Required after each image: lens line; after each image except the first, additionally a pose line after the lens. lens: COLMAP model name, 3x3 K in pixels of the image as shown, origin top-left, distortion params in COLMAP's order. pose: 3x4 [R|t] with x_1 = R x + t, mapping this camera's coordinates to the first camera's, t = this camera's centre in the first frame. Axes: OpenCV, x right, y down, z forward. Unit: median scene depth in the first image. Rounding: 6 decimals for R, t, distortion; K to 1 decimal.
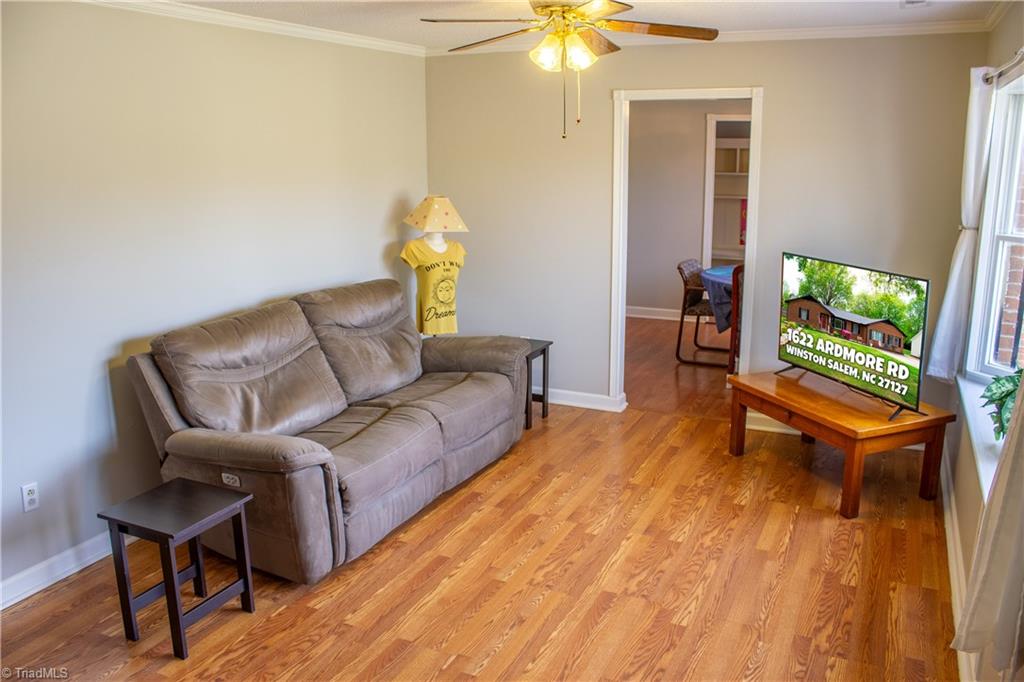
lens RADIAL K [[838.1, 0, 512.0], [0, 838.1, 341.0], [0, 0, 1]] dist [-0.179776, 0.169015]
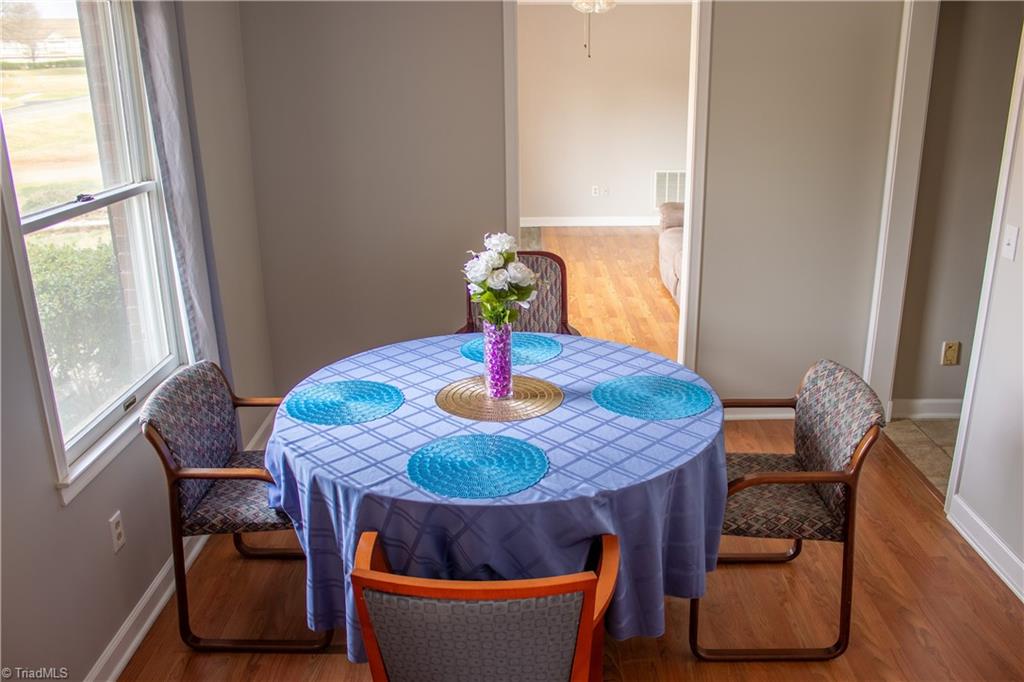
lens RADIAL K [[838.1, 0, 512.0], [0, 838.1, 341.0], [0, 0, 1]] dist [-0.179776, 0.169015]
pose [[-0.910137, 0.146618, -0.387498, 0.774897], [-0.076520, 0.859710, 0.505018, -0.487712], [0.407181, 0.489287, -0.771234, 2.111928]]
